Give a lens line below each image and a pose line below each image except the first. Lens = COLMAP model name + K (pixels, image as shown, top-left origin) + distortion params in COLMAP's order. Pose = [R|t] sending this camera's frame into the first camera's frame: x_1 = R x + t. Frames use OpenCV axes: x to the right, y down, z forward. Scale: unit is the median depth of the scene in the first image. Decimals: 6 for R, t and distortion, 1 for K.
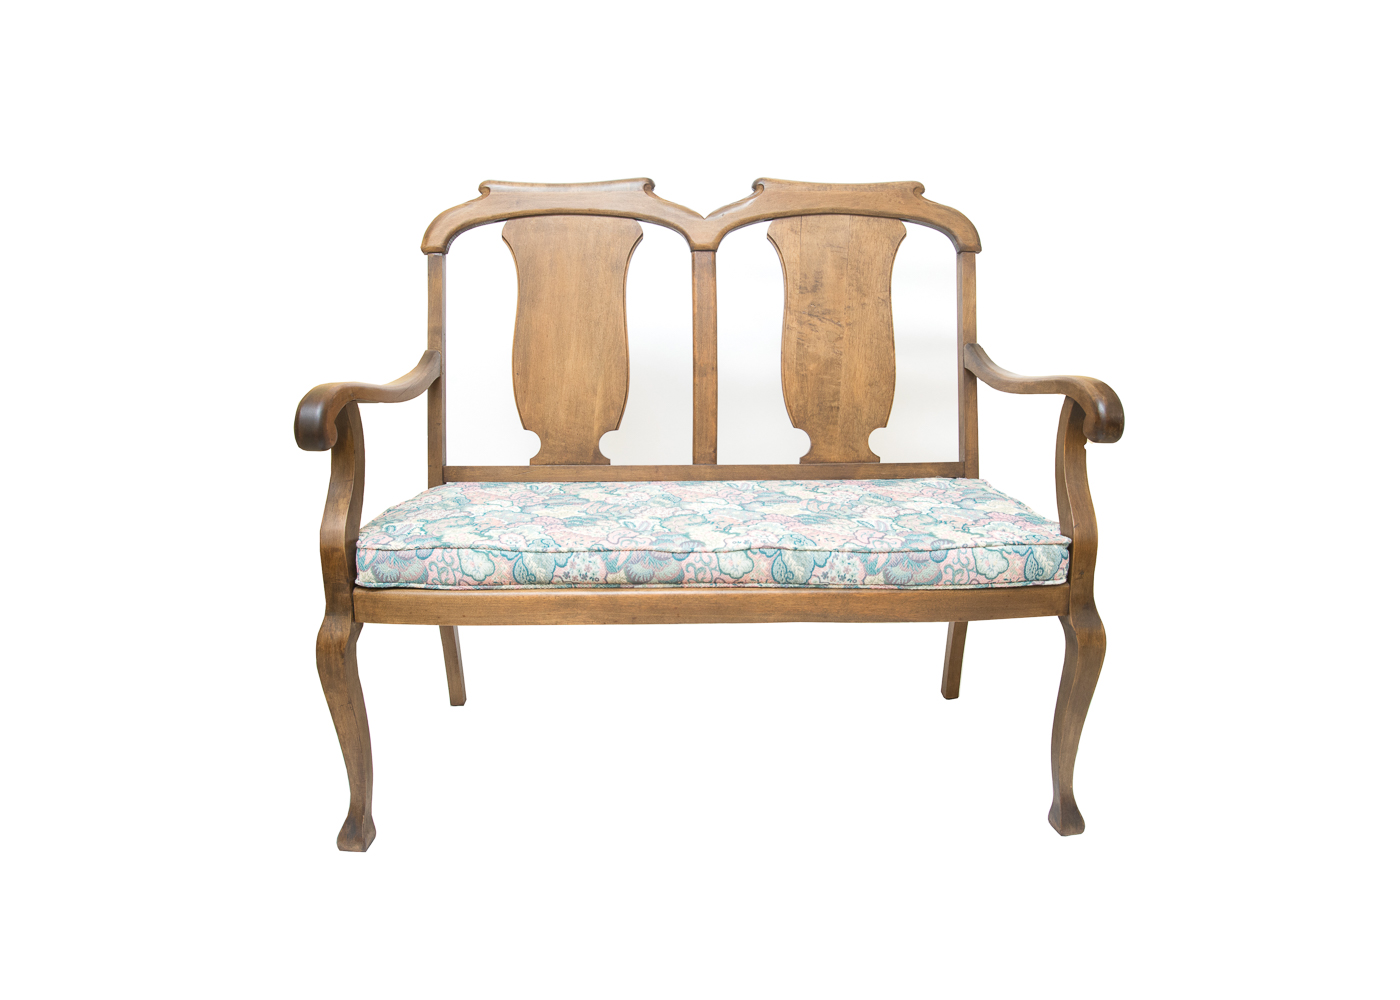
lens RADIAL K [[1005.1, 0, 704.6], [0, 1005.1, 490.1], [0, 0, 1]] dist [-0.135212, -0.002004]
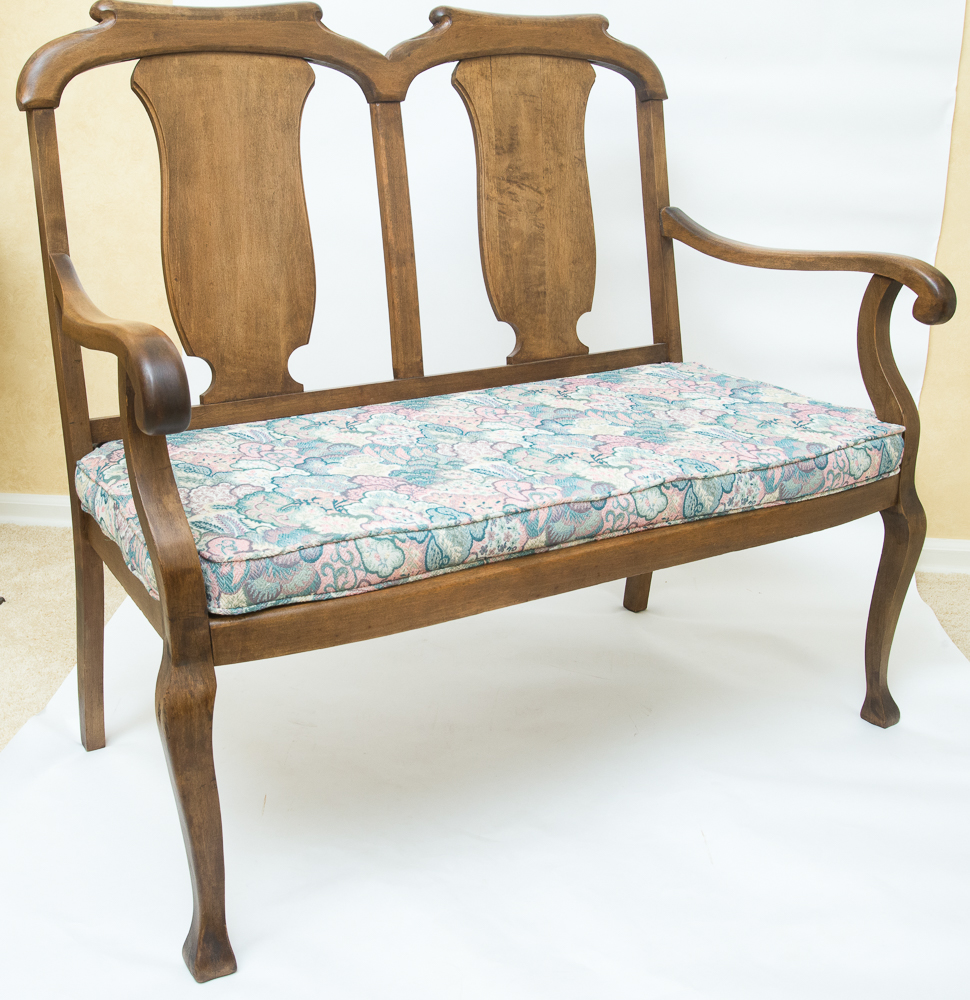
lens RADIAL K [[1300.0, 0, 396.2], [0, 1300.0, 476.8], [0, 0, 1]] dist [-0.135333, 0.000000]
pose [[0.879522, -0.139665, 0.454901, -0.490343], [0.090250, 0.987567, 0.128714, -0.081913], [-0.467222, -0.072152, 0.881191, 0.103073]]
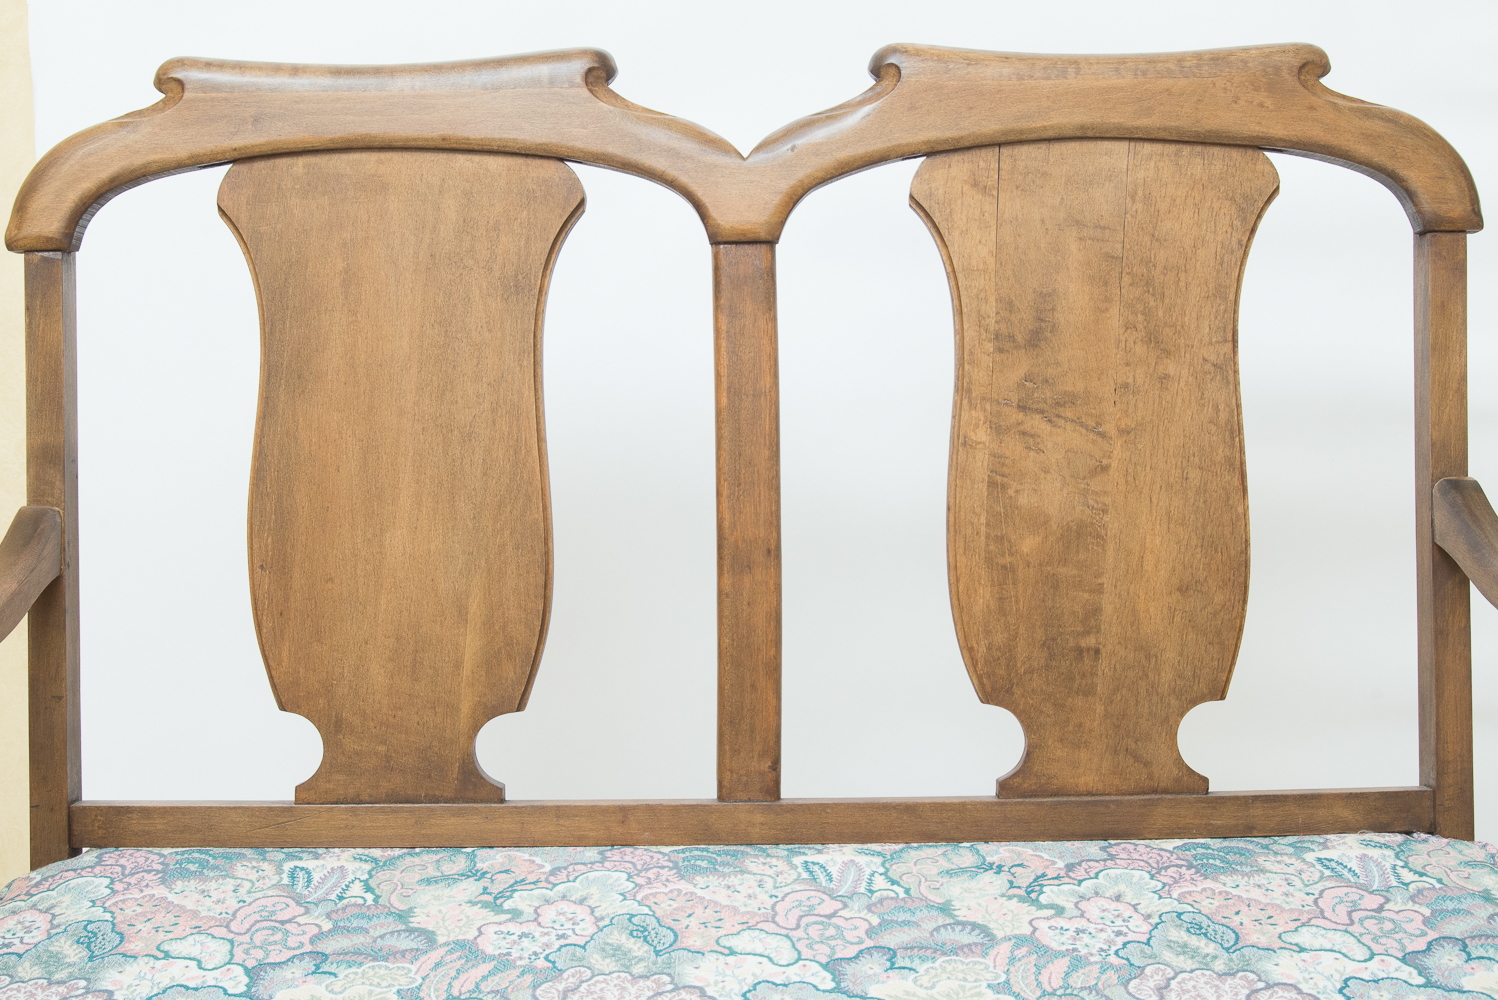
lens RADIAL K [[2282.7, 0, 736.4], [0, 2282.7, 491.1], [0, 0, 1]] dist [-0.039980, 0.000000]
pose [[0.999236, -0.004162, -0.038848, 0.030264], [0.003671, 0.999912, -0.012714, -0.134408], [0.038897, 0.012561, 0.999164, 0.127126]]
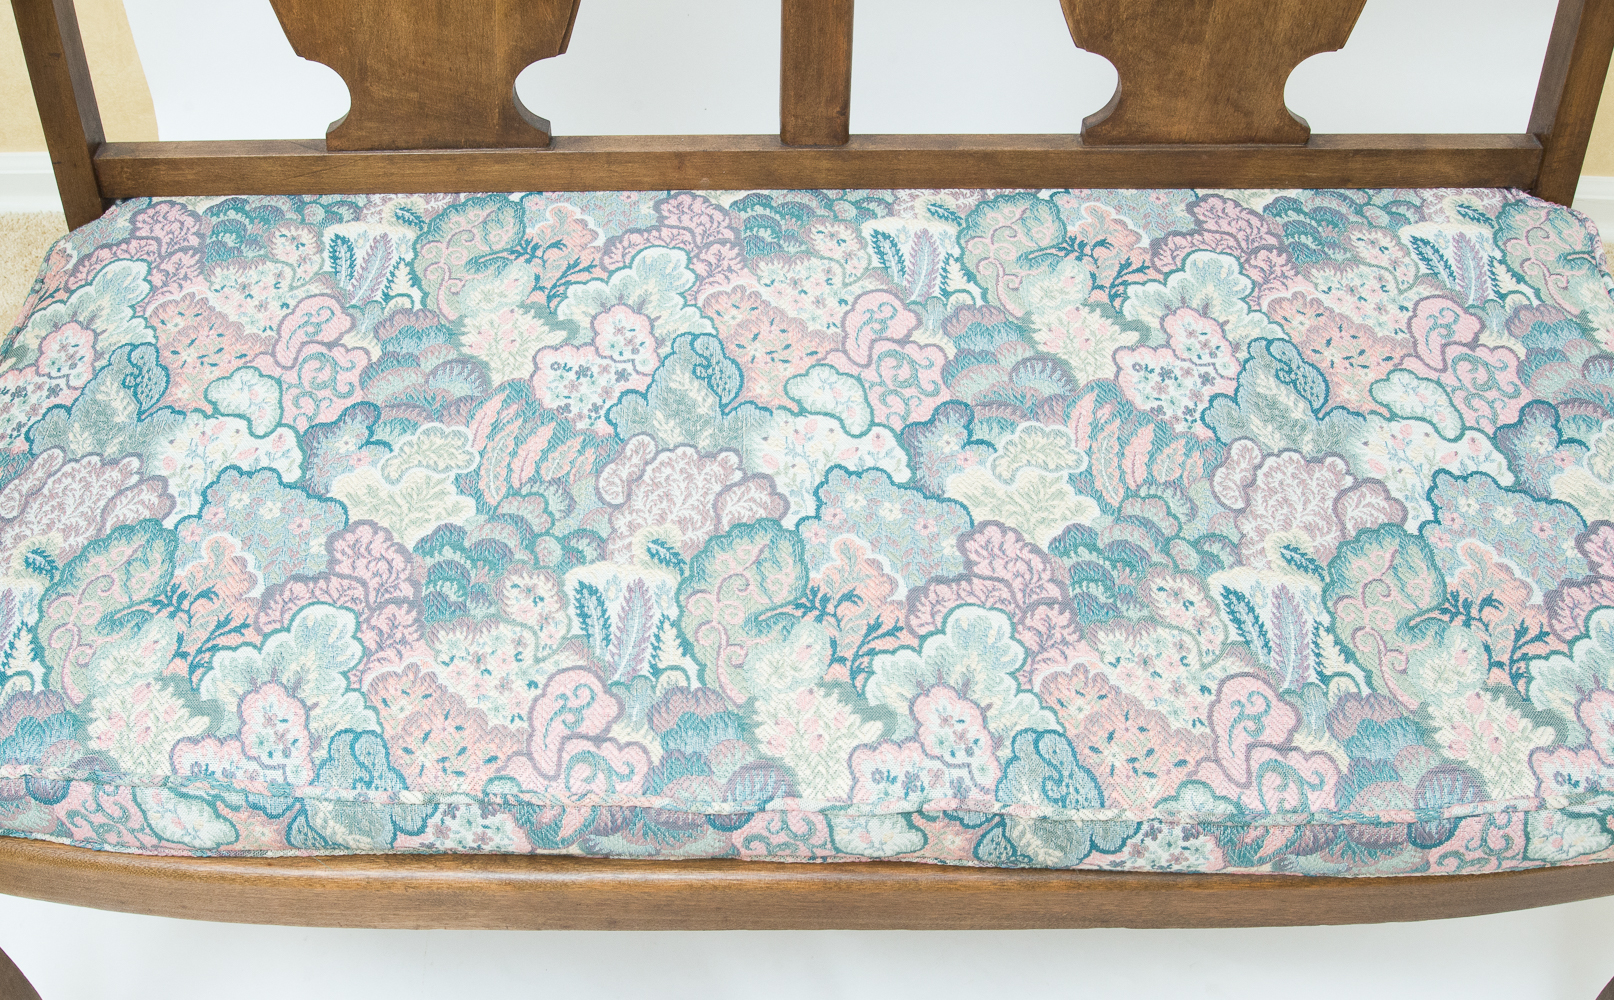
lens RADIAL K [[1880.3, 0, 744.1], [0, 1880.3, 608.1], [0, 0, 1]] dist [-0.132896, 0.000000]
pose [[0.998926, 0.021731, -0.040913, 0.006001], [0.009445, 0.769070, 0.639094, -0.324966], [0.045354, -0.638795, 0.768039, 0.390790]]
